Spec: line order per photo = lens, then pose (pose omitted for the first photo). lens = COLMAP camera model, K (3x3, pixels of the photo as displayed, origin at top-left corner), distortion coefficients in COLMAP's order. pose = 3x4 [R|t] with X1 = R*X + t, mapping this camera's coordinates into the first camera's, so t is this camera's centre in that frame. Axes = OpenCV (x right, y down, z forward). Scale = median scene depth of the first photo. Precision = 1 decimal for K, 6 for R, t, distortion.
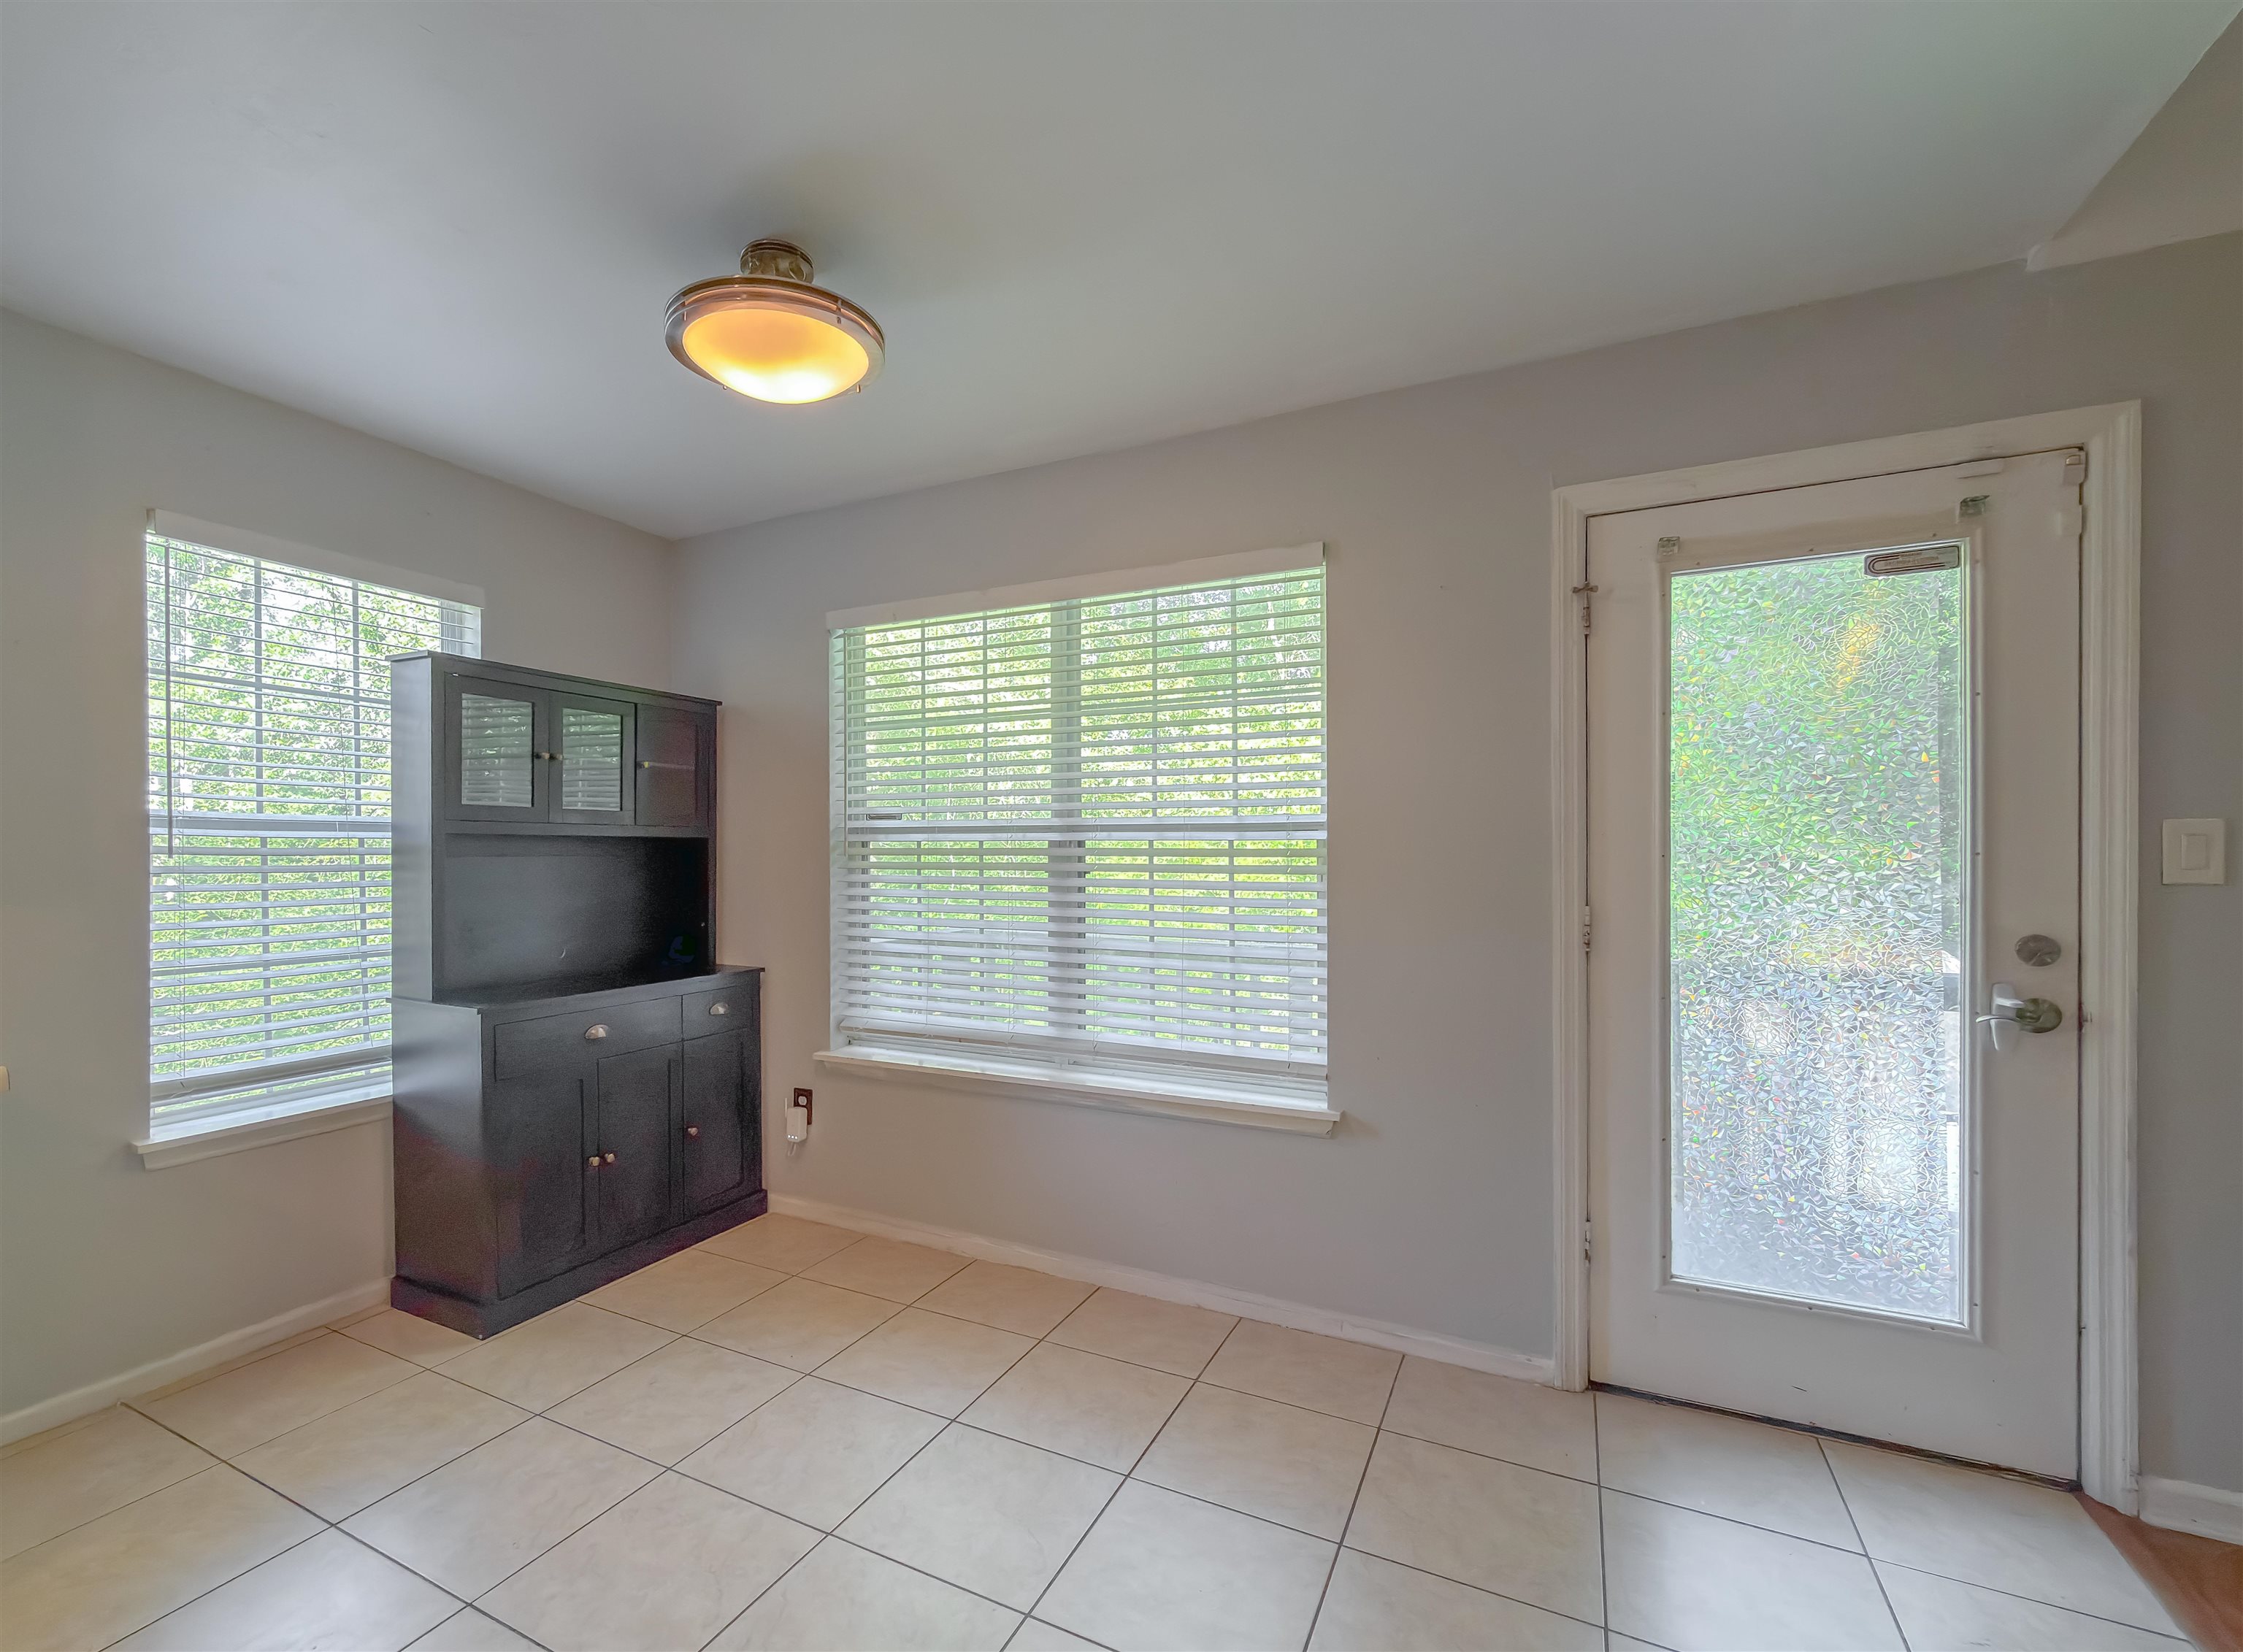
lens RADIAL K [[1065.6, 0, 937.8], [0, 1065.6, 857.9], [0, 0, 1]] dist [0.008122, -0.000341]
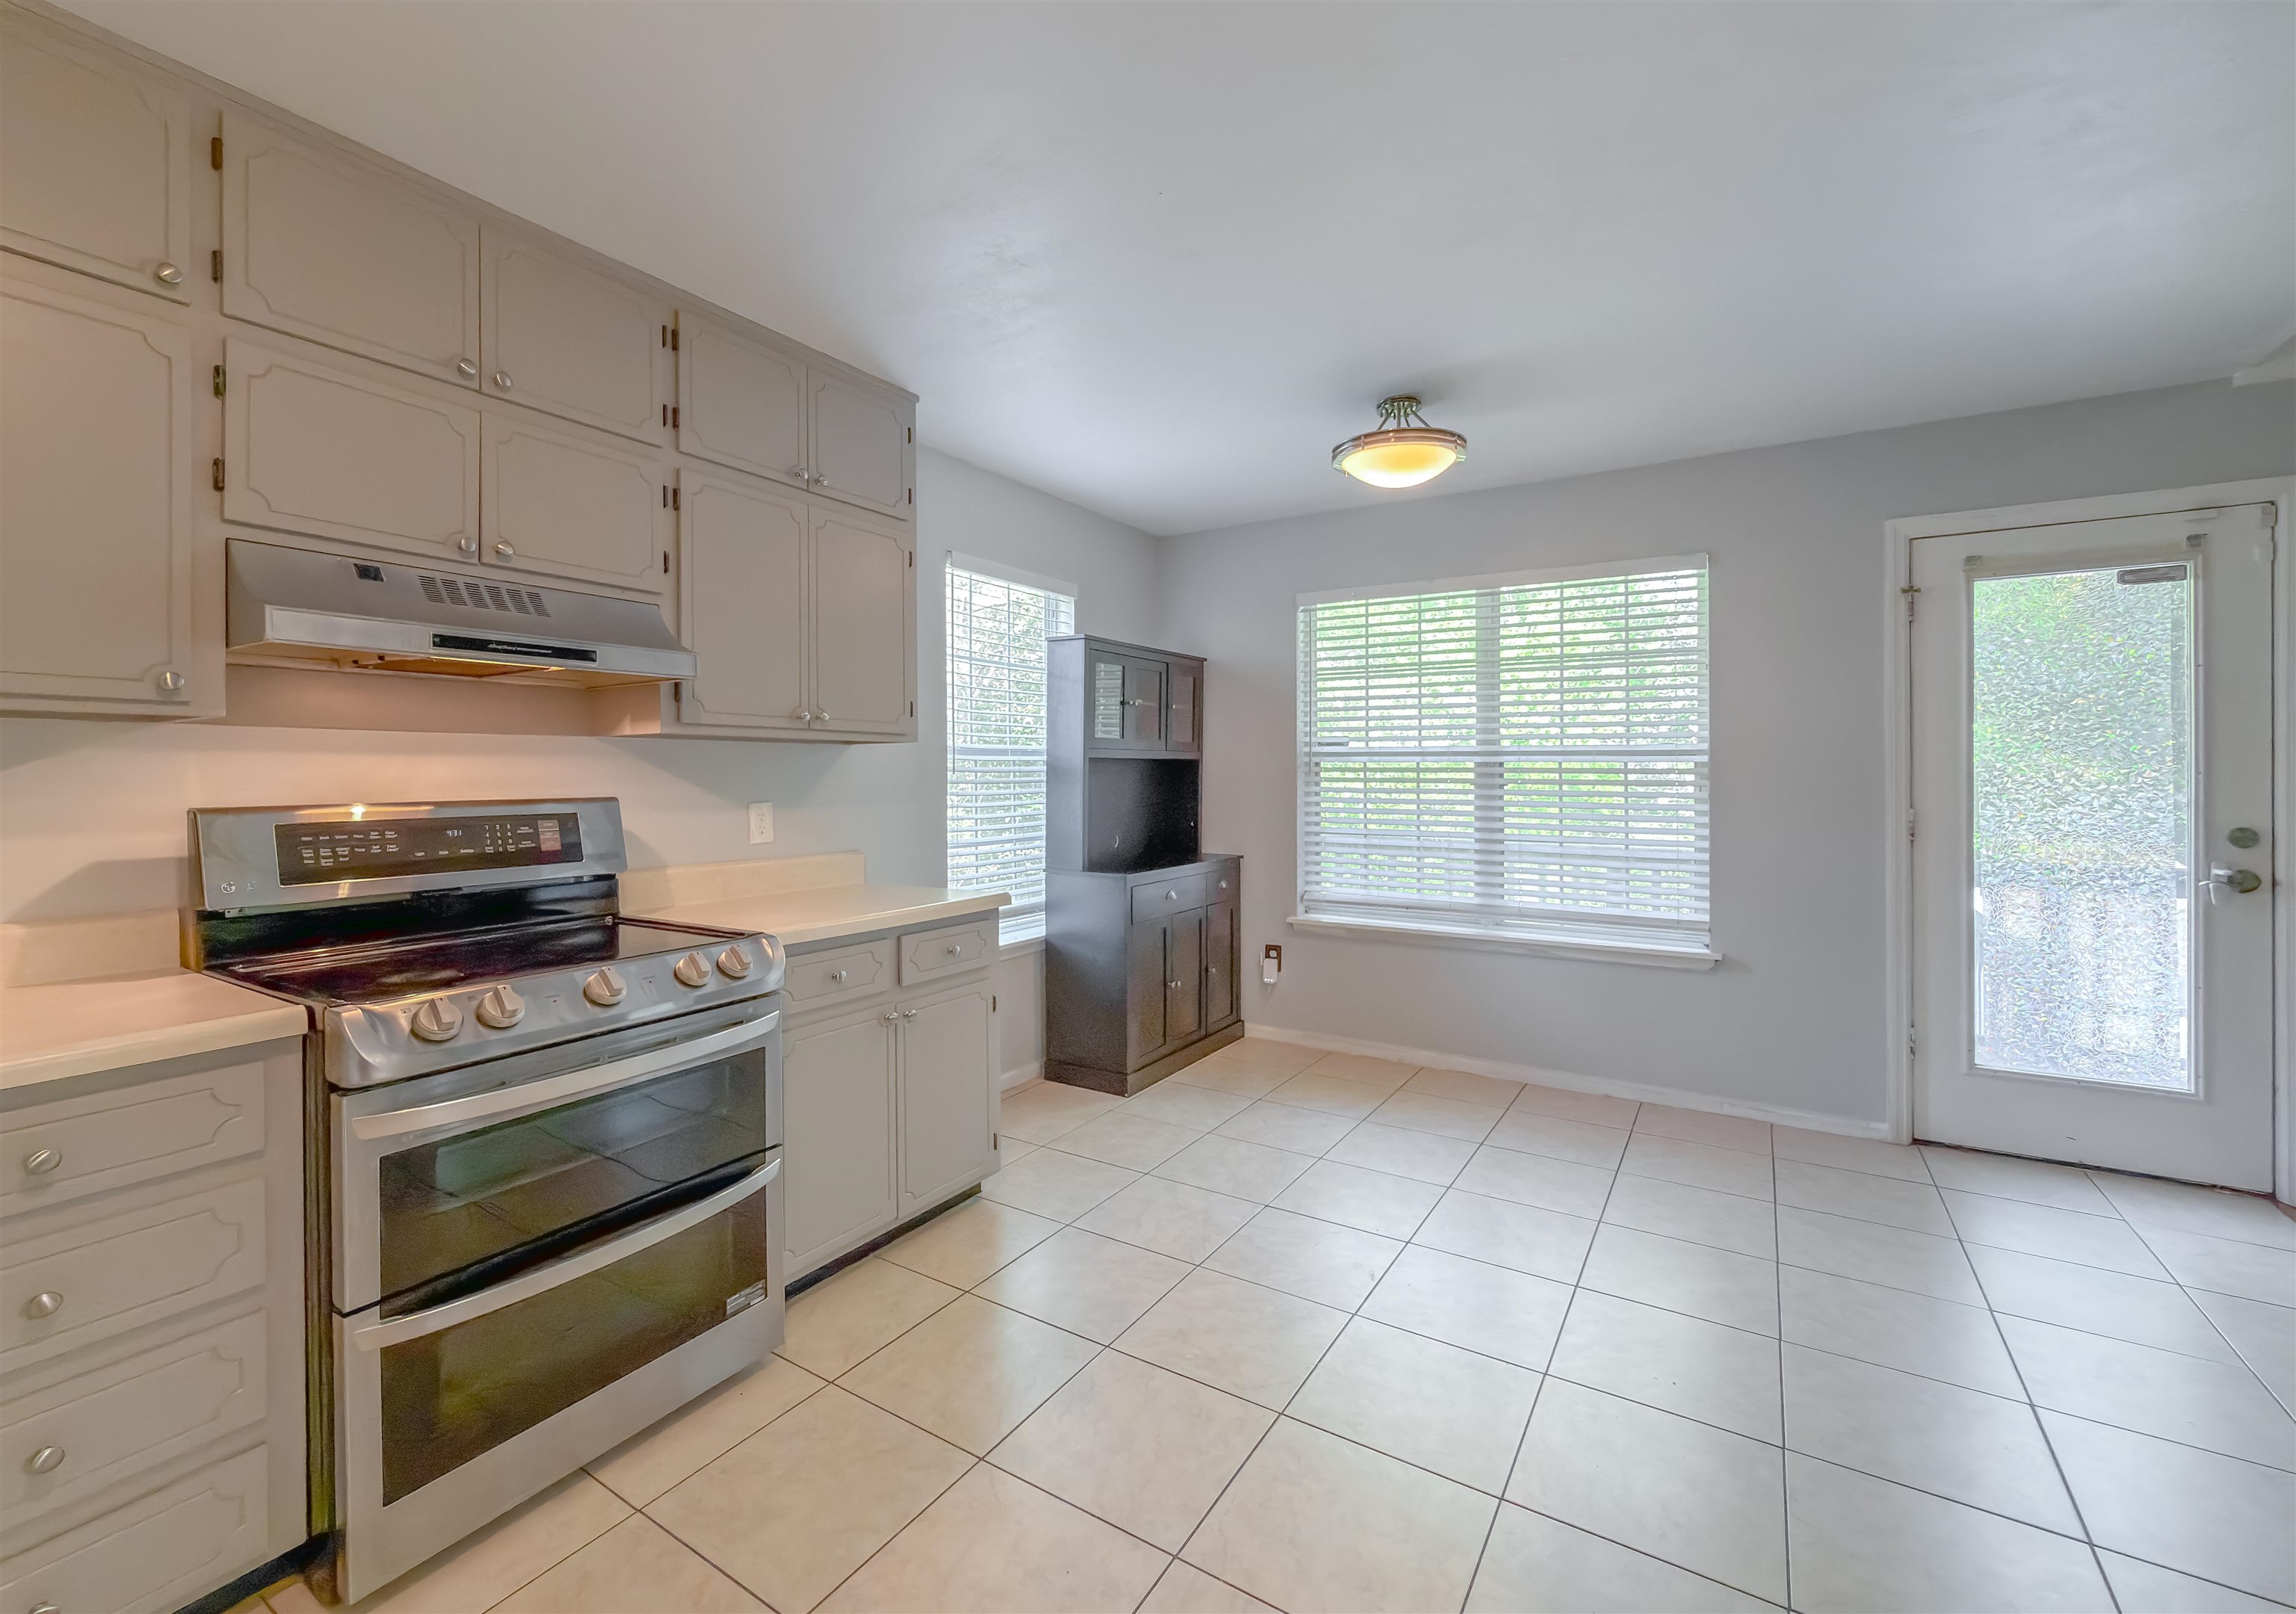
lens RADIAL K [[1045.0, 0, 1062.4], [0, 1045.0, 771.6], [0, 0, 1]] dist [0.019398, -0.003352]
pose [[0.998482, 0.001824, -0.055044, -0.427004], [-0.002069, 0.999988, -0.004401, 0.003456], [0.055035, 0.004508, 0.998474, -0.454870]]
